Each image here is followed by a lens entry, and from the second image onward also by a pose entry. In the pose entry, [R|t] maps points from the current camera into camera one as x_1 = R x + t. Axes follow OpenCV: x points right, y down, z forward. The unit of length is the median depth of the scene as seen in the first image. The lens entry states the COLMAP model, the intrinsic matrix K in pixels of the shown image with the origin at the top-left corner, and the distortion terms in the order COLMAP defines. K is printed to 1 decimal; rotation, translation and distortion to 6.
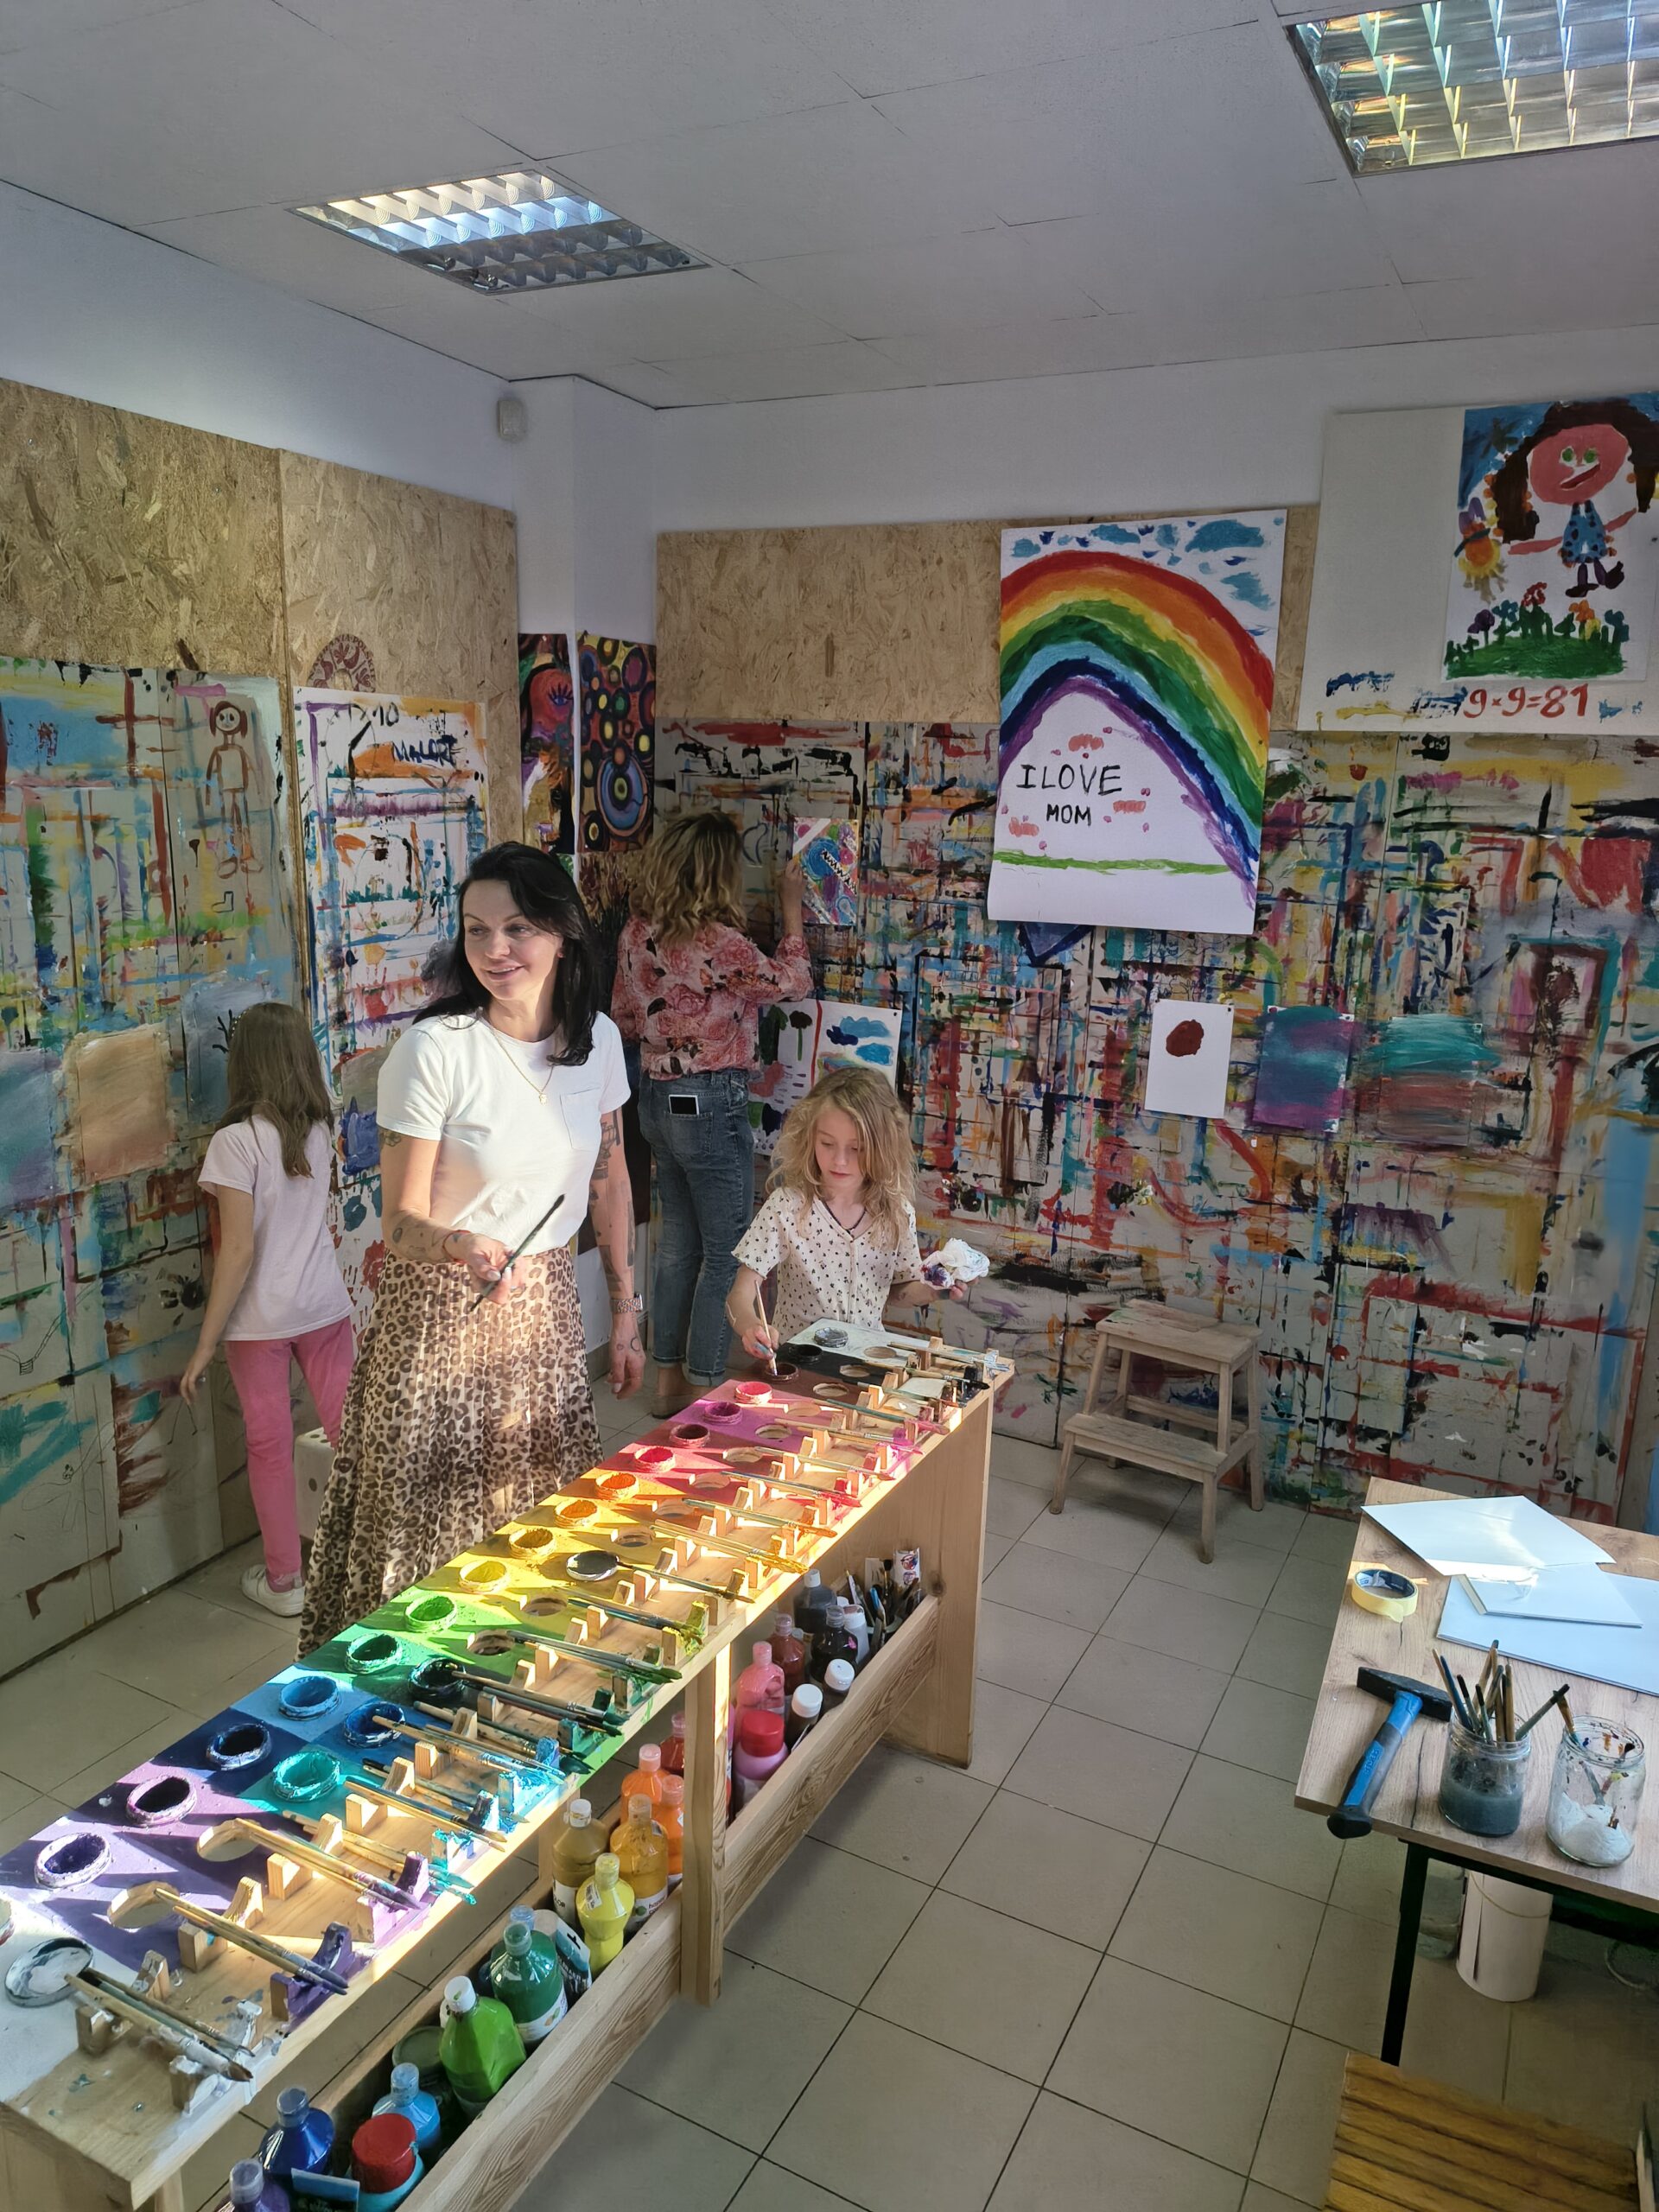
lens RADIAL K [[1516.9, 0, 830.1], [0, 1516.9, 1113.7], [0, 0, 1]] dist [-0.043225, -0.005150]
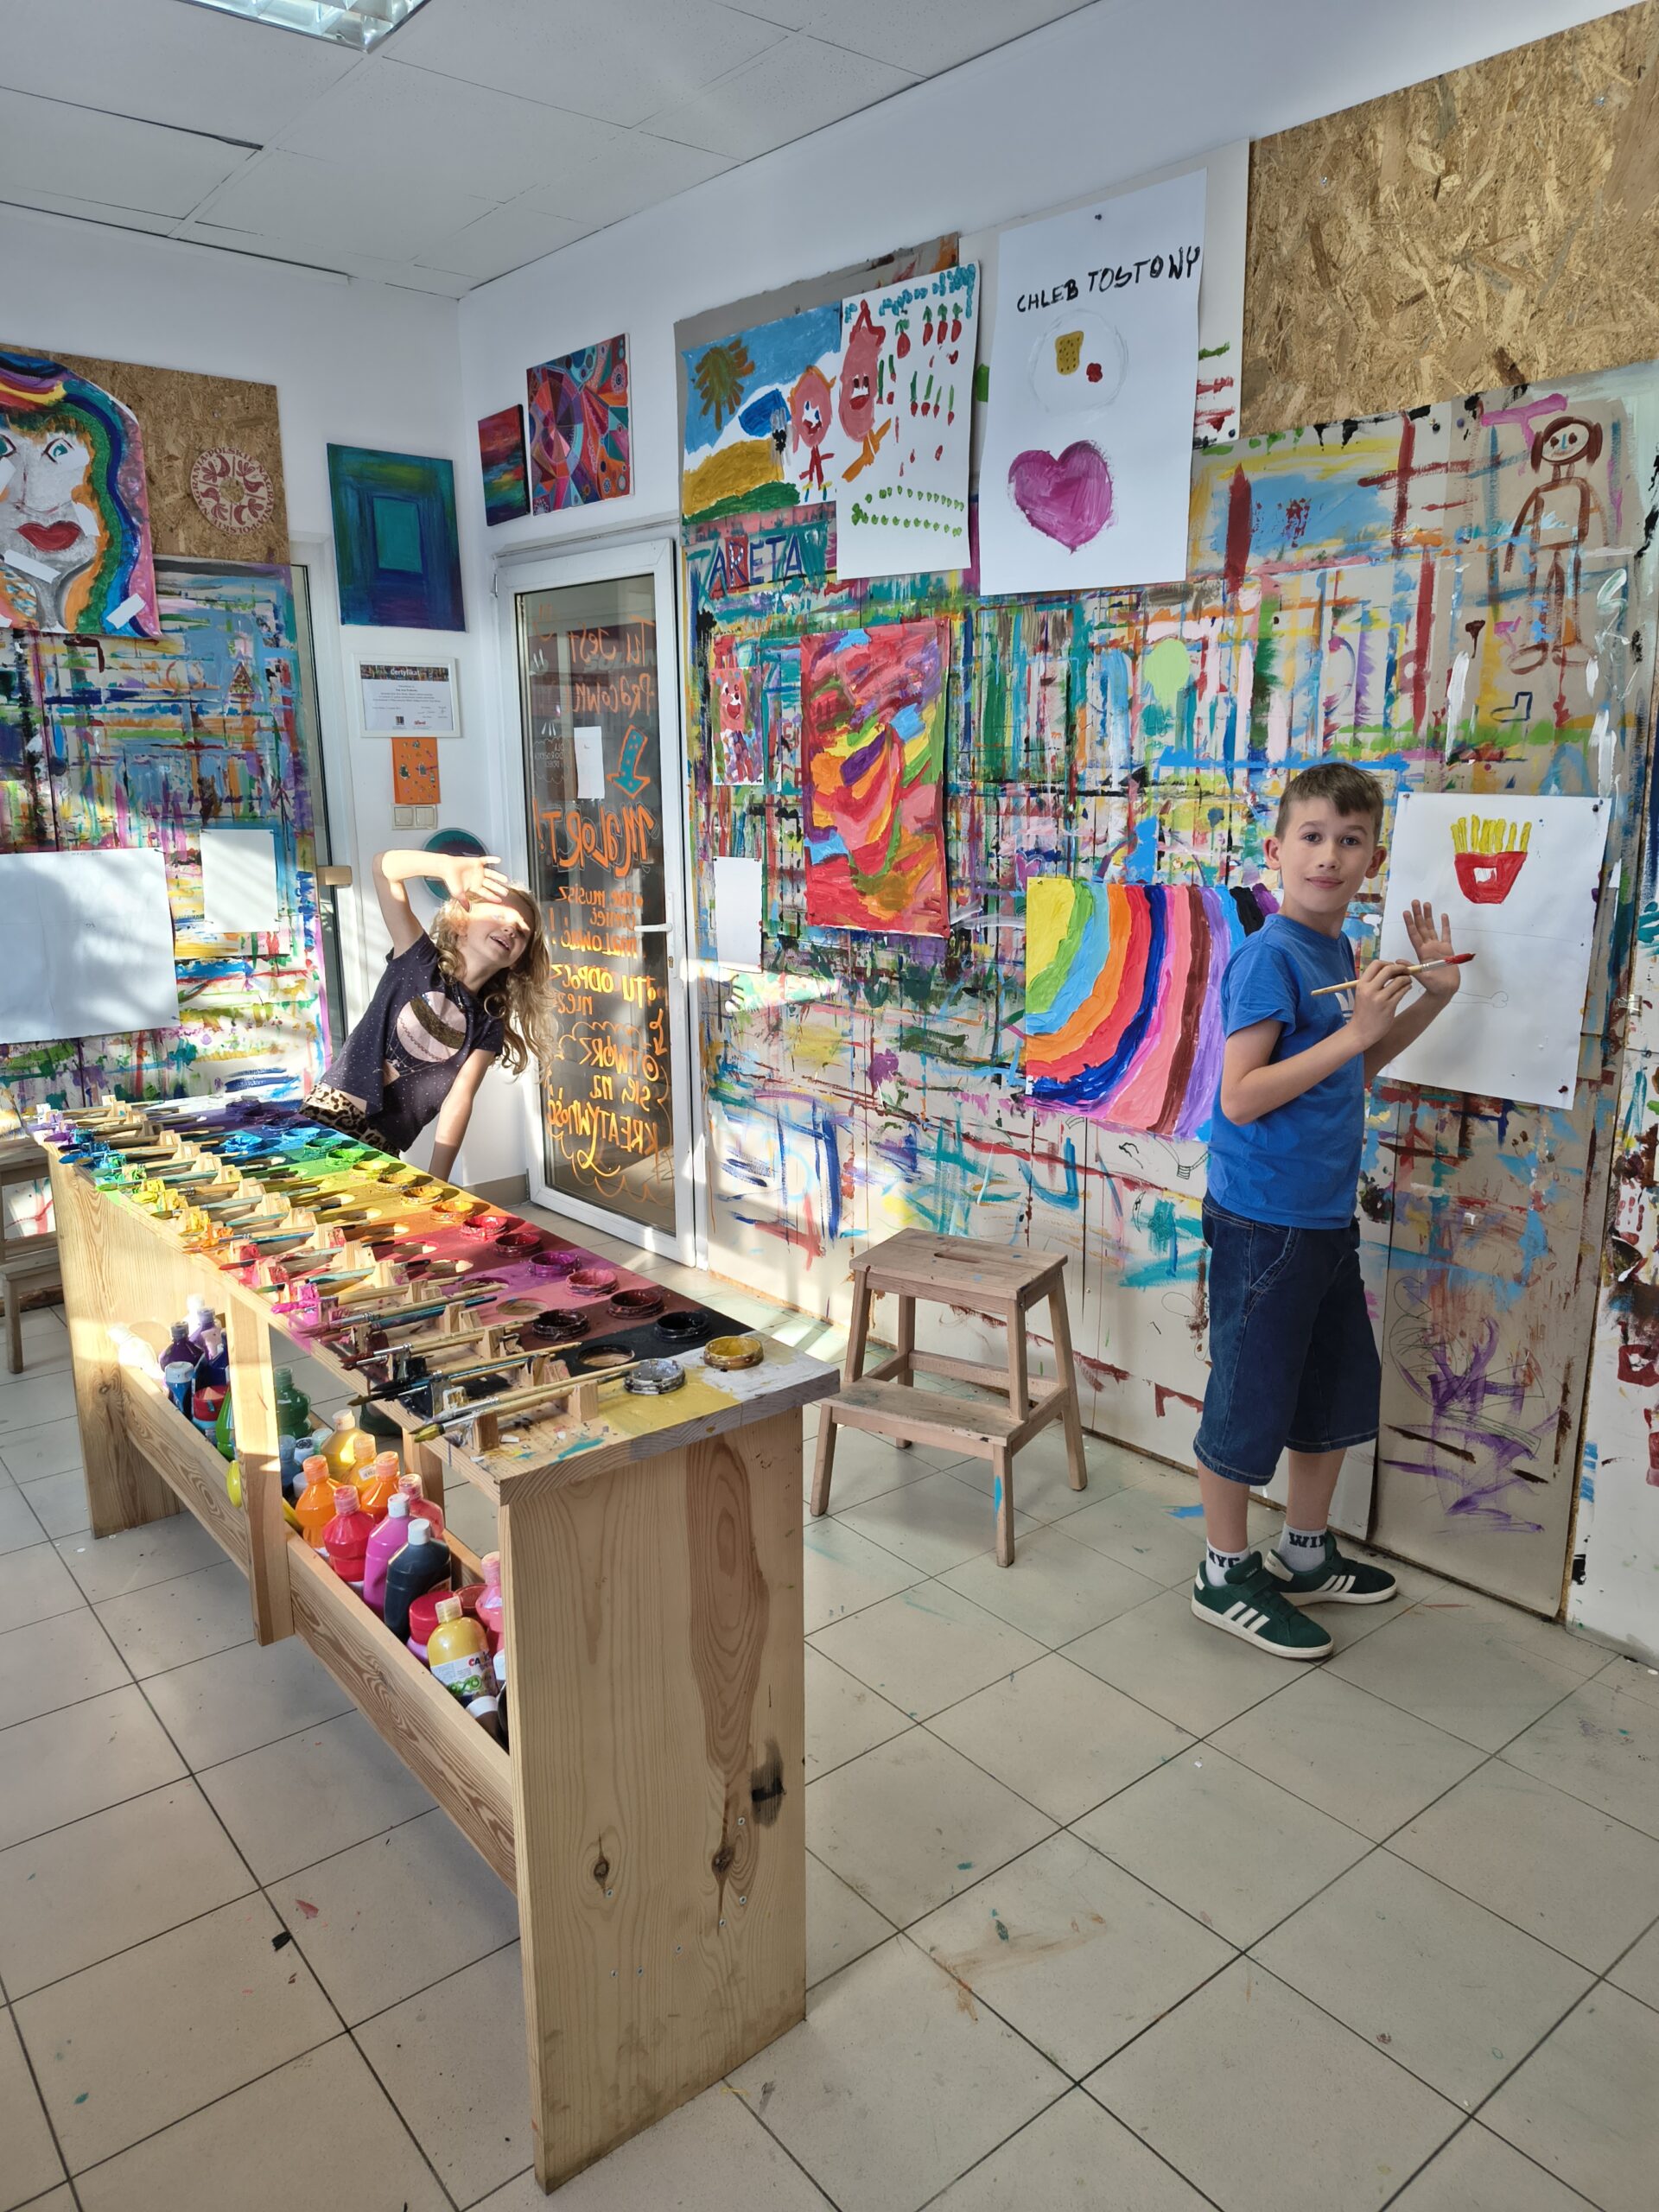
lens RADIAL K [[1516.9, 0, 830.2], [0, 1516.9, 1110.4], [0, 0, 1]] dist [-0.043225, -0.005150]
pose [[-0.401250, 0.184823, -0.897128, 0.446375], [-0.184139, 0.943159, 0.276664, -0.104624], [0.897269, 0.276208, -0.344409, 1.091129]]
